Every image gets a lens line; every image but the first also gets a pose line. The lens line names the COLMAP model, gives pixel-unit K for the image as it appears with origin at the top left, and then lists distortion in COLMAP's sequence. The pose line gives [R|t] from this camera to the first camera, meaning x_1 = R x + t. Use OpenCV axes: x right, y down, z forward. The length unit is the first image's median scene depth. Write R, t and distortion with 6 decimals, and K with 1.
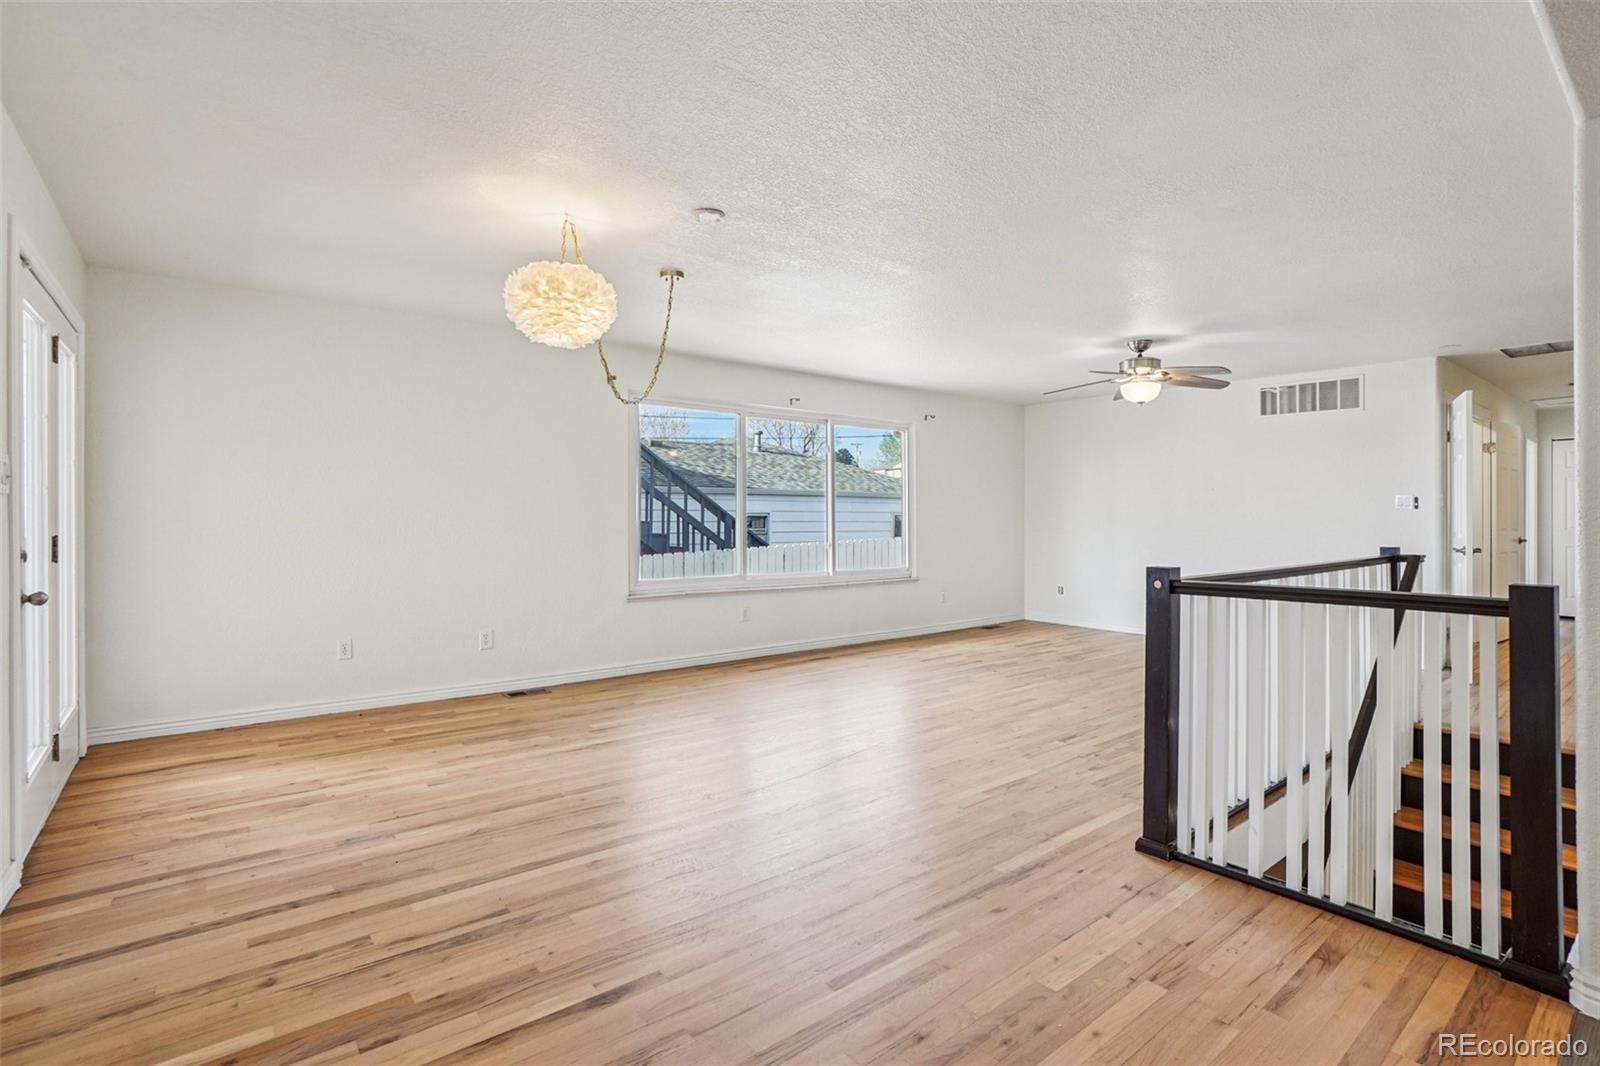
lens RADIAL K [[766.3, 0, 807.1], [0, 766.3, 515.5], [0, 0, 1]] dist [-0.019794, 0.003703]
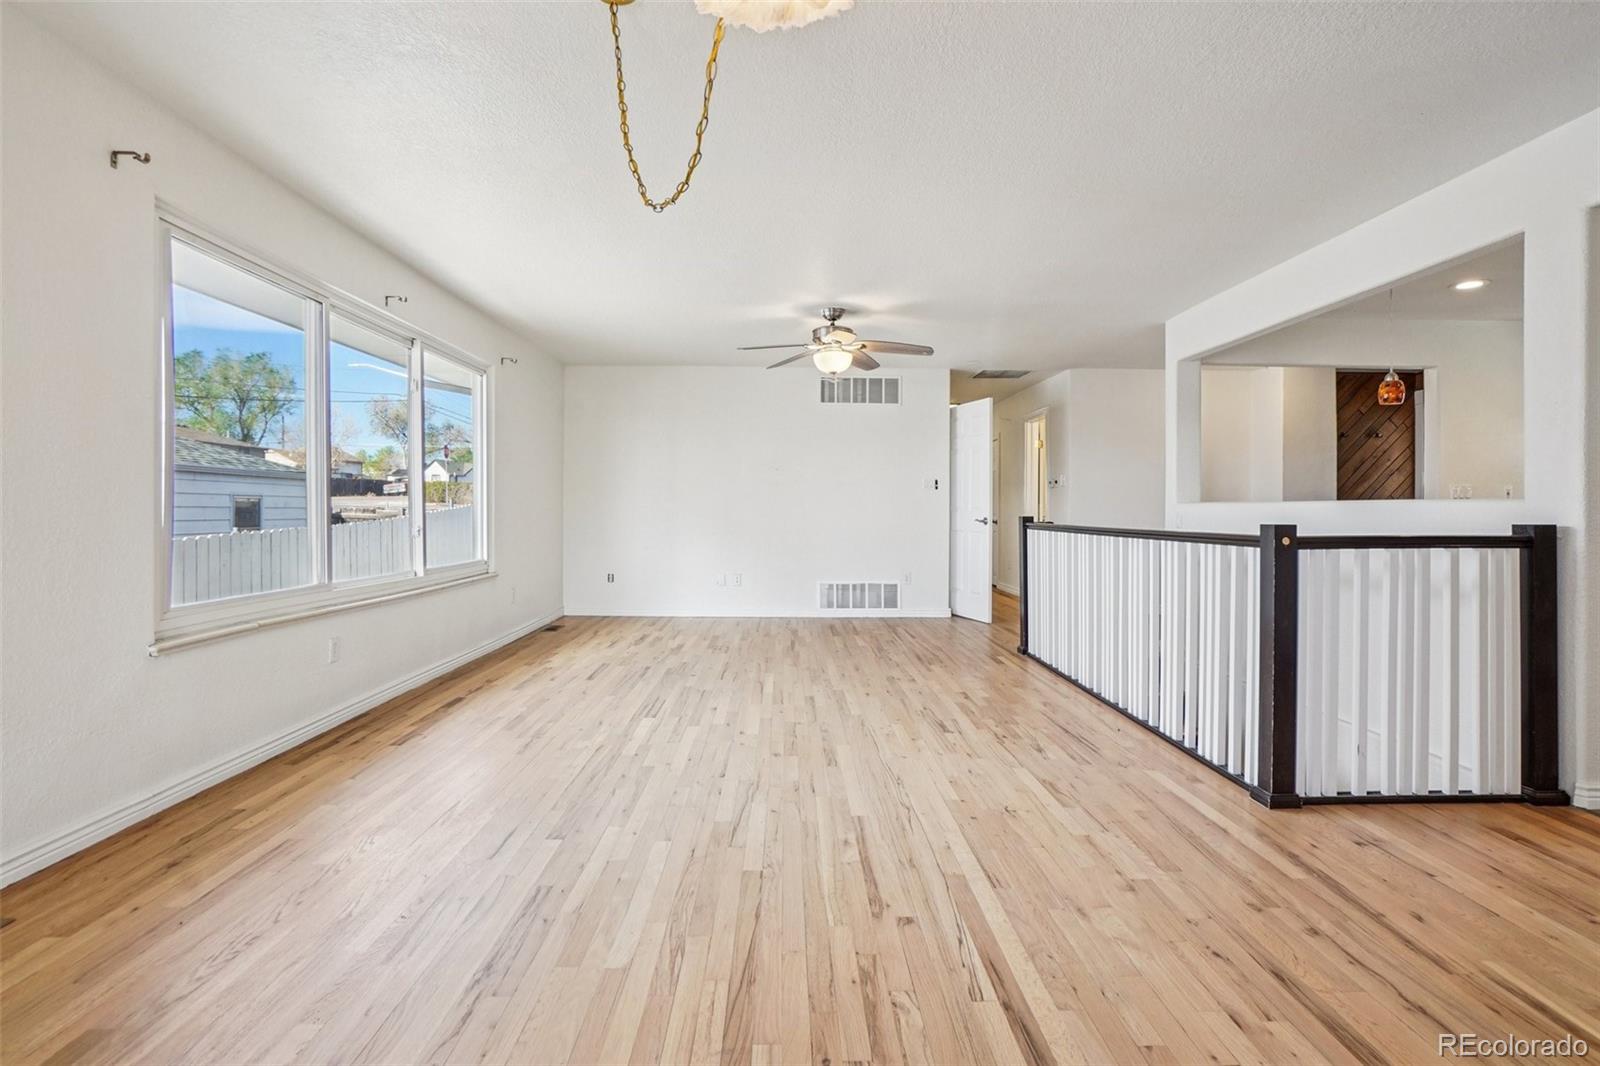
lens RADIAL K [[766.3, 0, 797.1], [0, 766.3, 519.4], [0, 0, 1]] dist [-0.019794, 0.003703]
pose [[0.623843, -0.011429, 0.781466, -0.356278], [-0.002327, 0.999861, 0.016481, 0.022655], [-0.781546, -0.012100, 0.623730, 0.427662]]
